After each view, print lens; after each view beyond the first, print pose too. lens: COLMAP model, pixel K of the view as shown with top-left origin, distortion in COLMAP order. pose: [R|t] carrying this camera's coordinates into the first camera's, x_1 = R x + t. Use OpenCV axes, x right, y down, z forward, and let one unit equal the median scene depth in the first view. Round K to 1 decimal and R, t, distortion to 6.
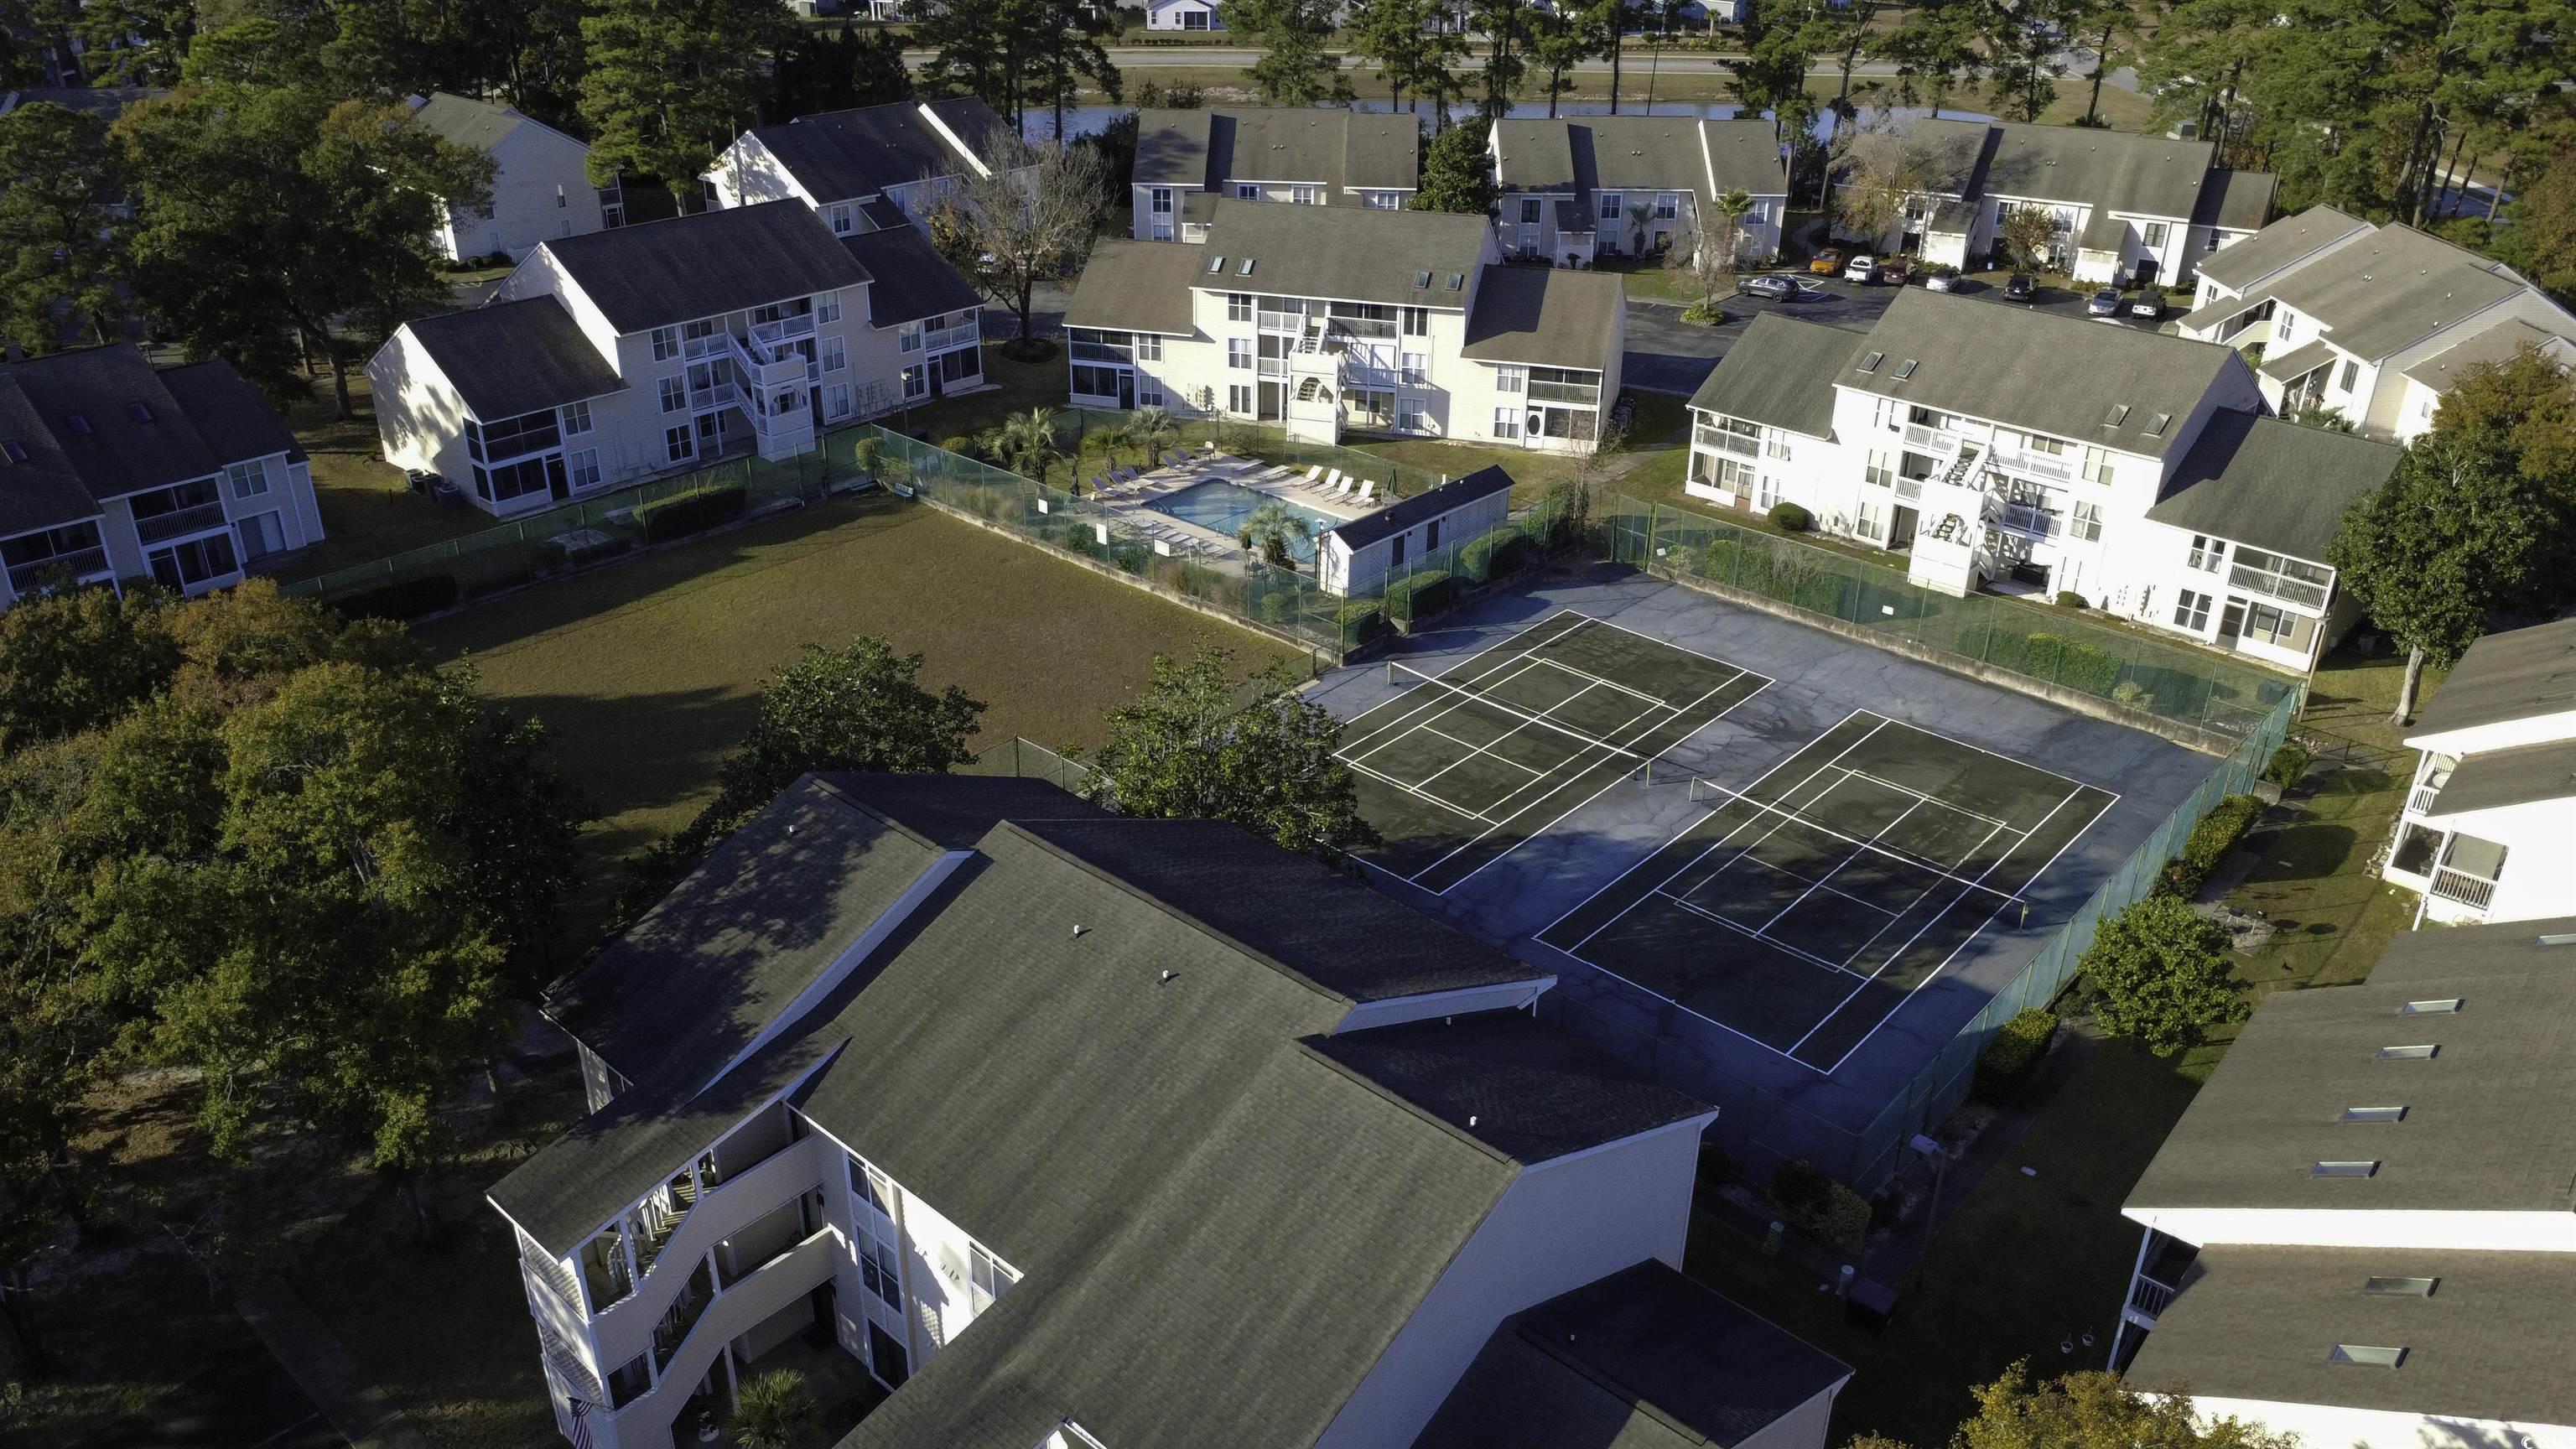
lens RADIAL K [[1885.3, 0, 1288.0], [0, 1885.3, 724.5], [0, 0, 1]] dist [0.001975, -0.003091]
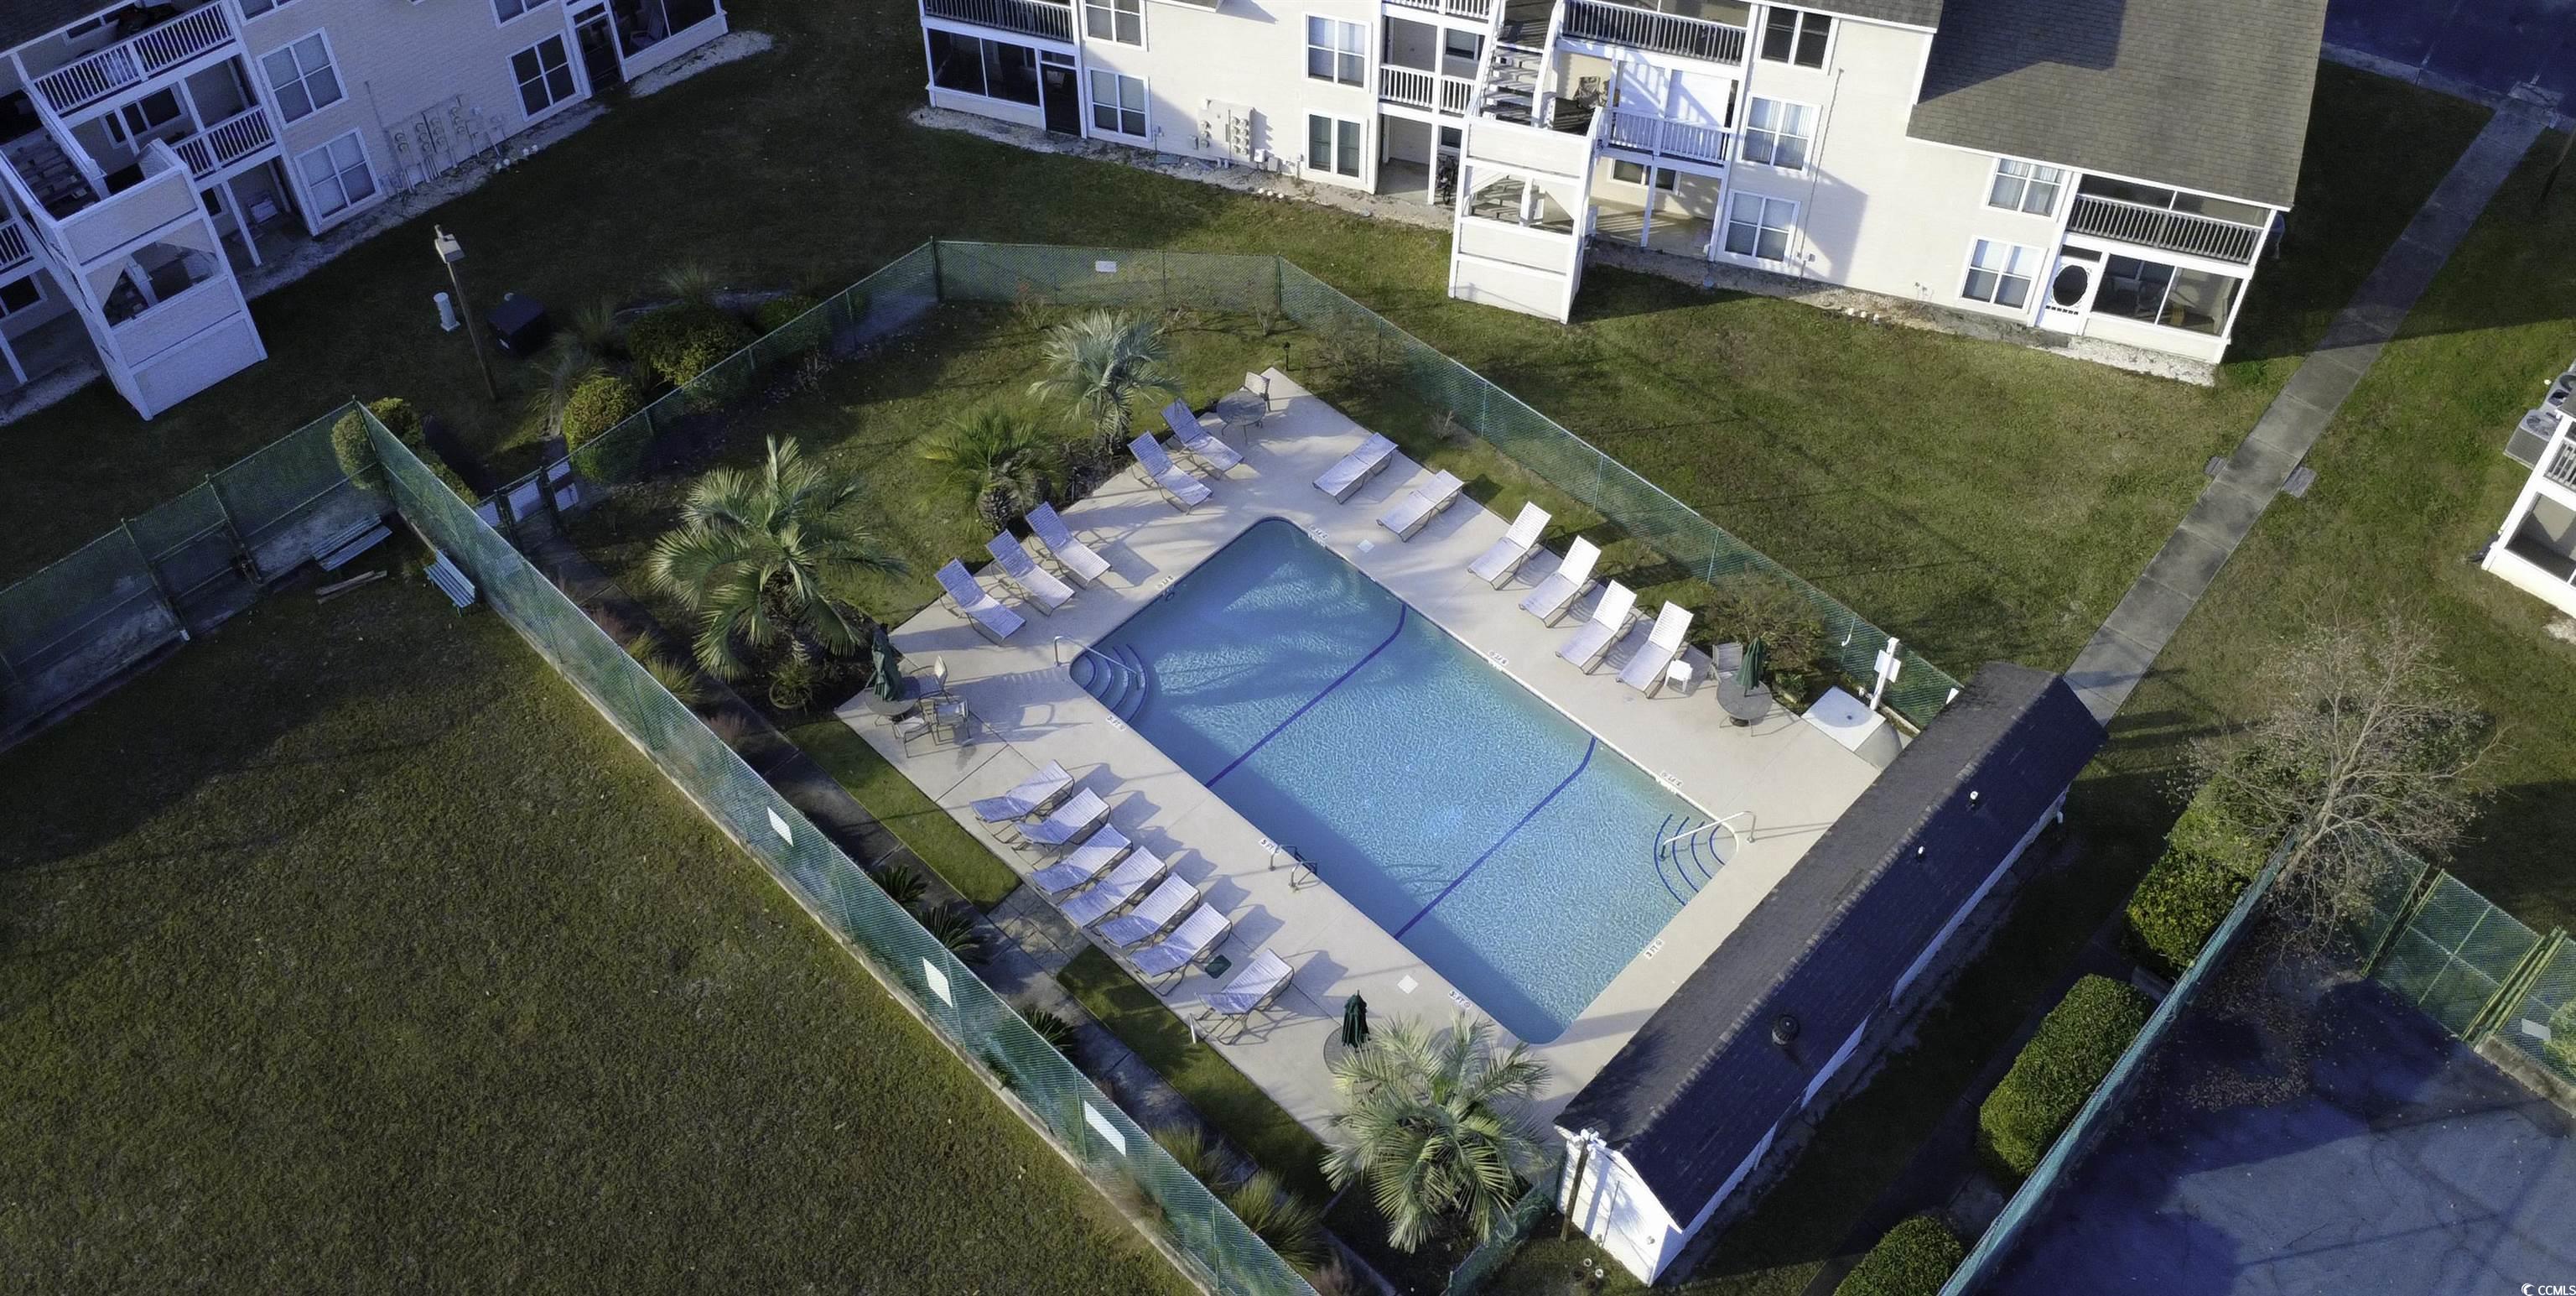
lens RADIAL K [[2249.8, 0, 1326.4], [0, 2249.8, 447.4], [0, 0, 1]] dist [-0.001701, 0.000916]
pose [[0.999702, 0.020112, -0.013862, -0.024412], [-0.014912, 0.951990, 0.305766, -0.334647], [0.019346, -0.305468, 0.952006, 0.662348]]
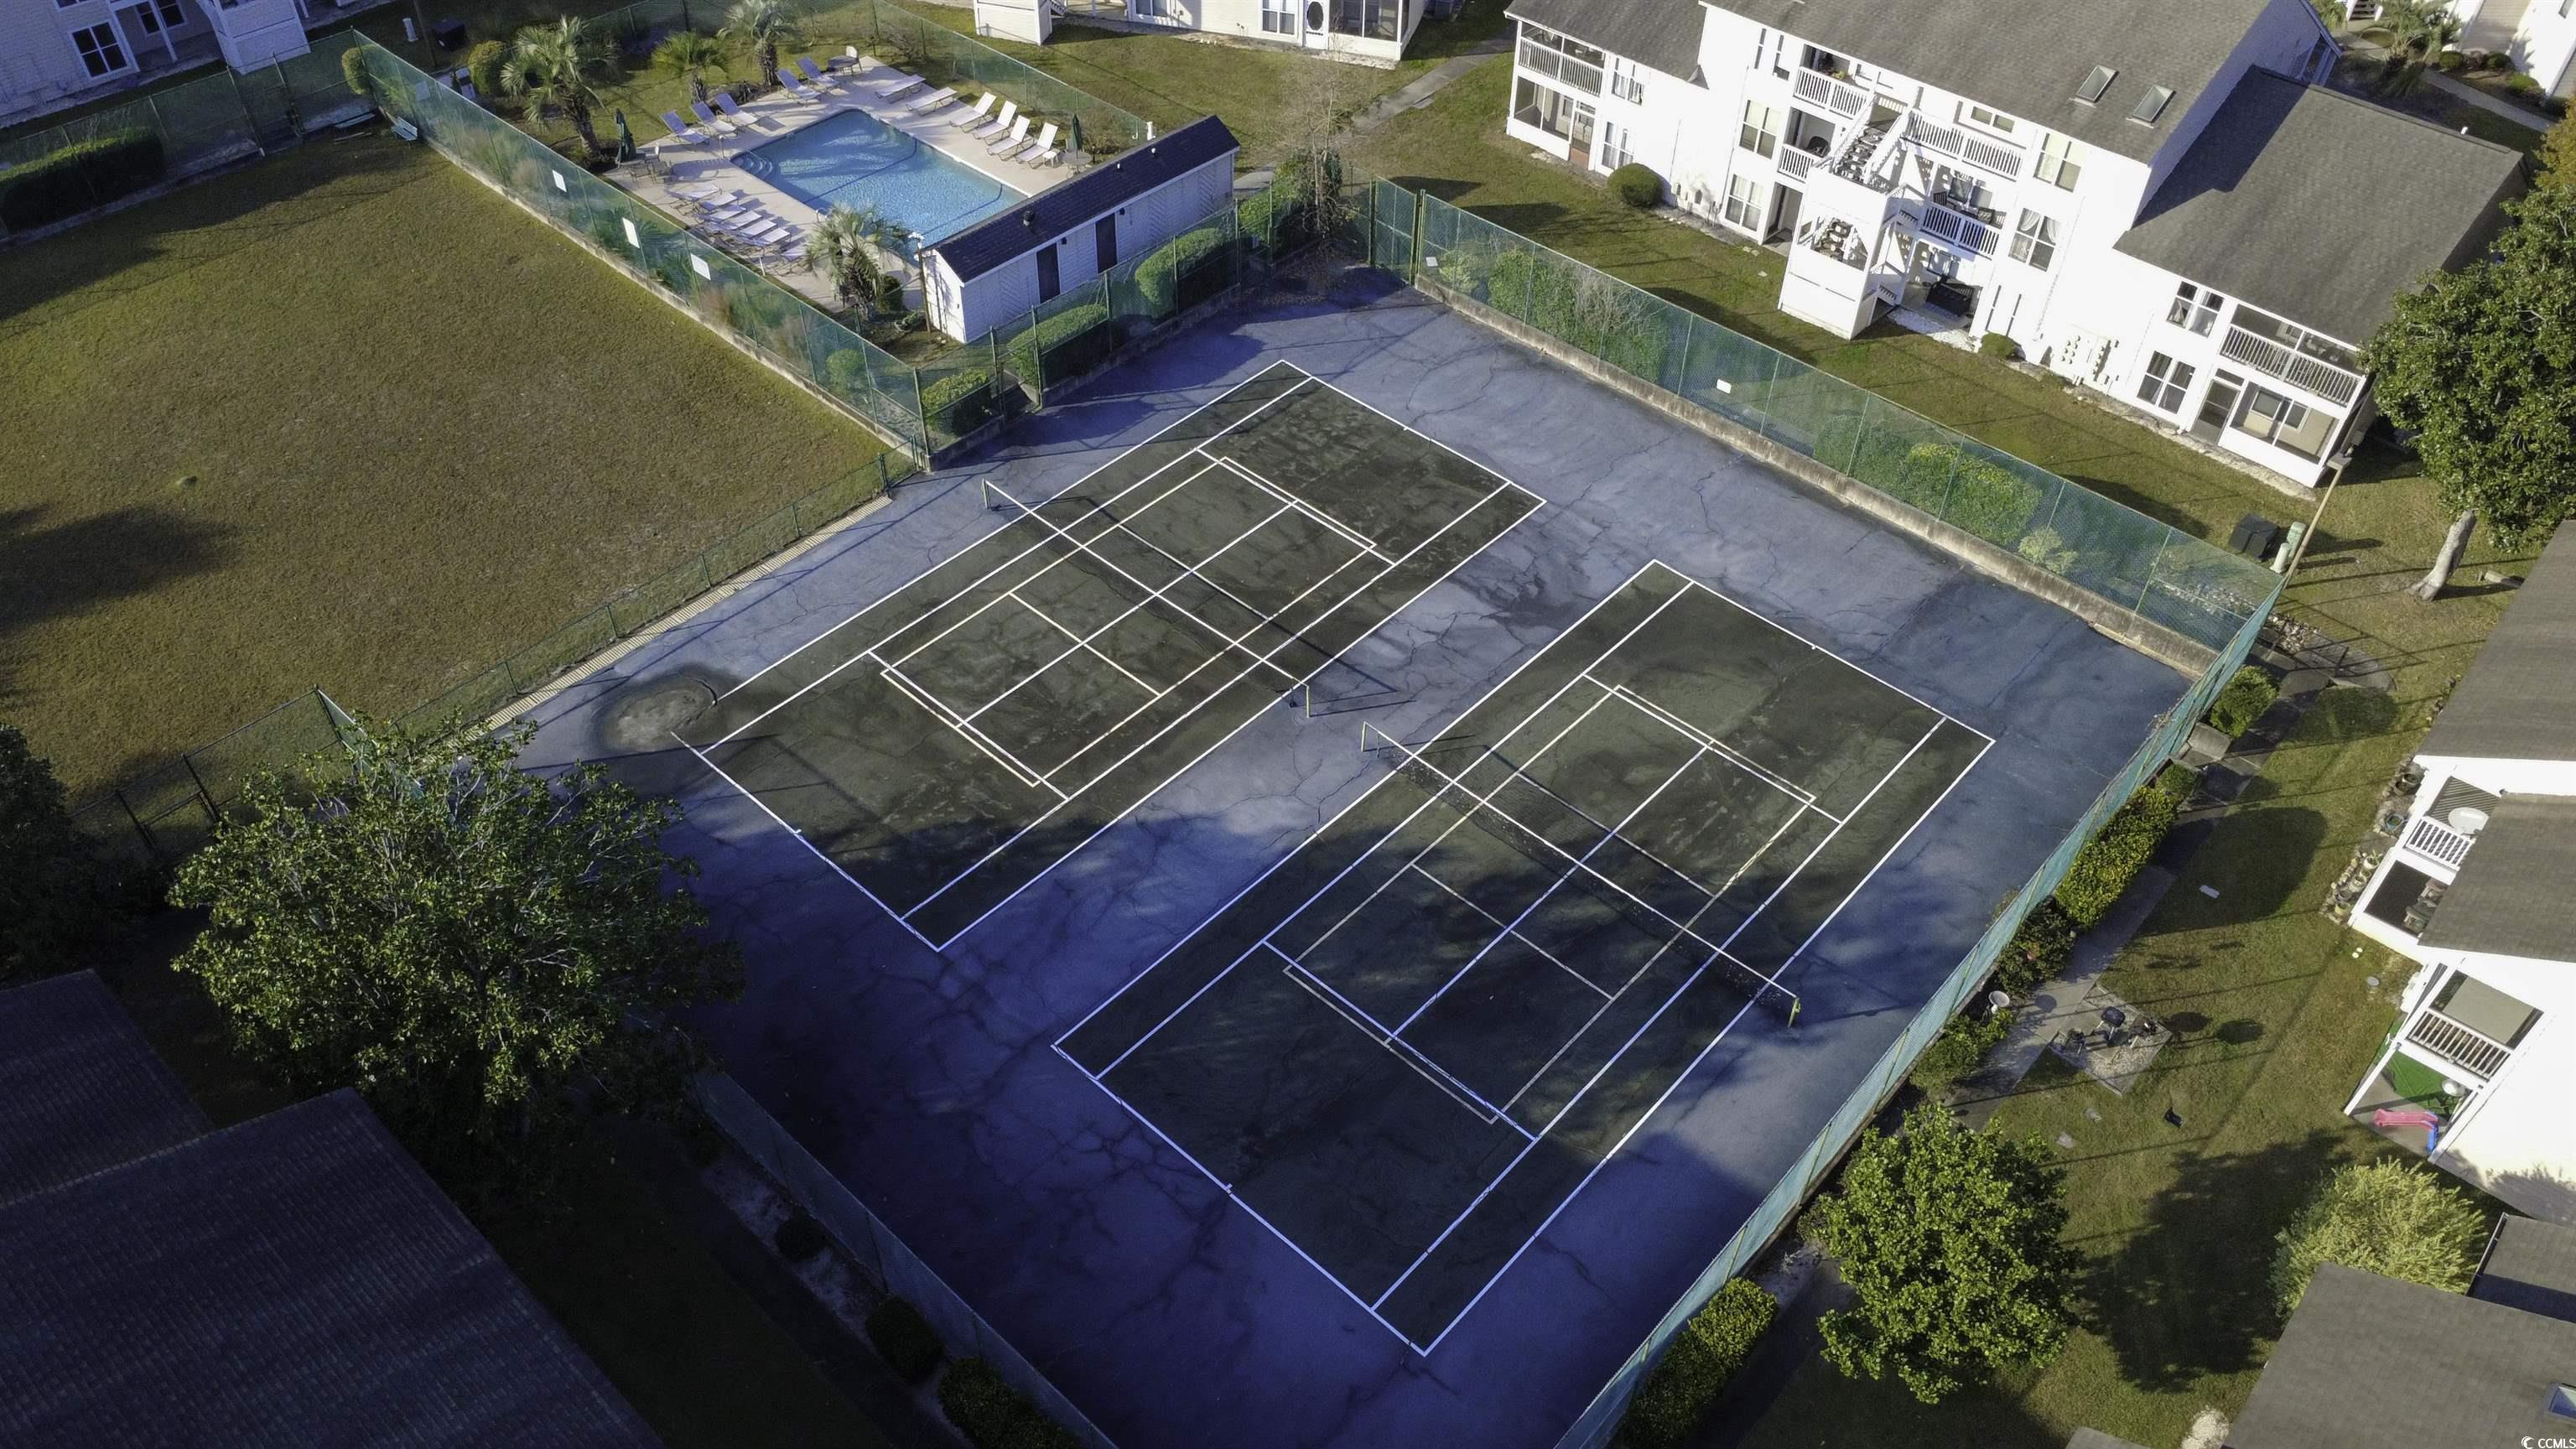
lens RADIAL K [[1885.3, 0, 1288.0], [0, 1885.3, 724.5], [0, 0, 1]] dist [0.001975, -0.003091]
pose [[0.999936, 0.010109, -0.005098, 0.156949], [-0.008140, 0.954889, 0.296851, -0.141868], [0.007869, -0.296790, 0.954910, 0.288112]]
